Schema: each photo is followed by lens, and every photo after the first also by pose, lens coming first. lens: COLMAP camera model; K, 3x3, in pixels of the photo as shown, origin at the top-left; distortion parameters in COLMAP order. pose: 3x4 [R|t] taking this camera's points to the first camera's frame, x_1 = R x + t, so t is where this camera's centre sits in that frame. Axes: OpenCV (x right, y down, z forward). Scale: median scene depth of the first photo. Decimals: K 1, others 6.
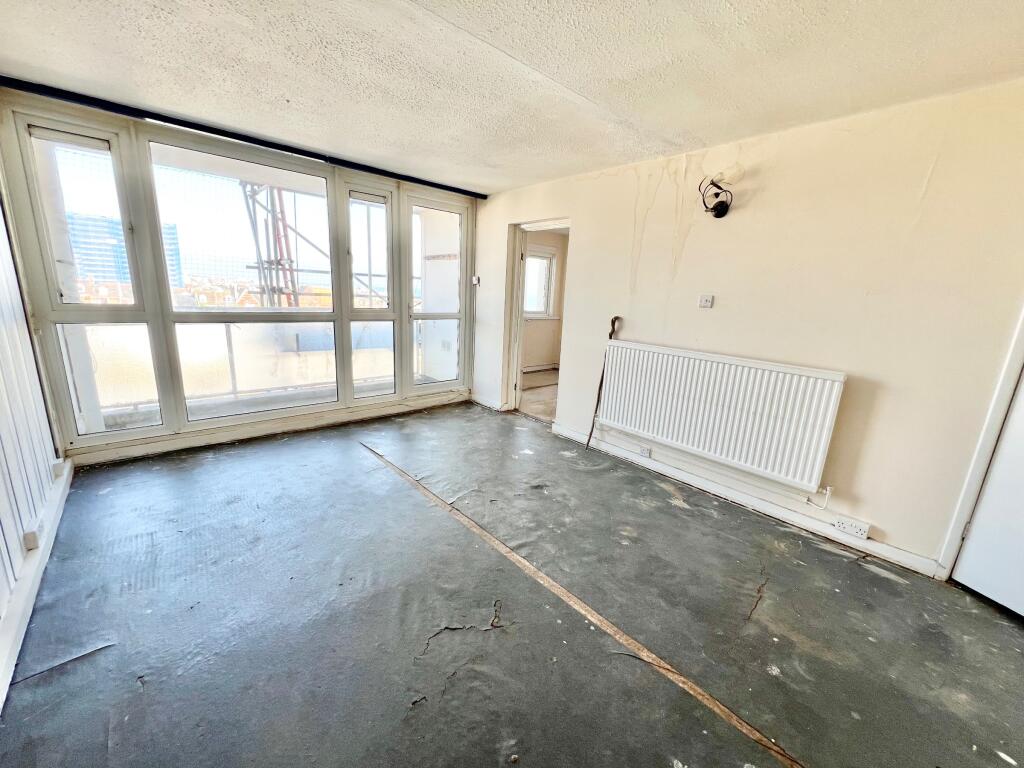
lens RADIAL K [[408.2, 0, 512.0], [0, 408.2, 384.0], [0, 0, 1]] dist [0.000114, 0.000041]
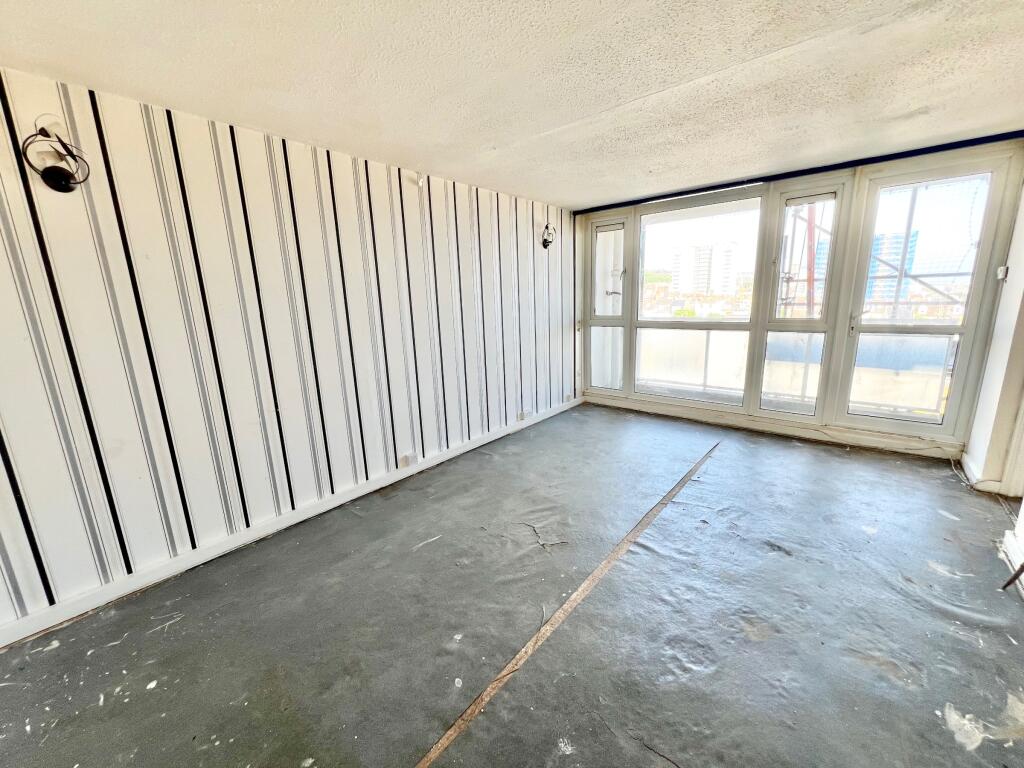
lens RADIAL K [[408.2, 0, 512.0], [0, 408.2, 384.0], [0, 0, 1]] dist [0.000114, 0.000041]
pose [[0.139341, 0.155251, -0.977999, 0.511101], [-0.183601, 0.974560, 0.128547, -0.040901], [0.973075, 0.161650, 0.164300, 0.245620]]
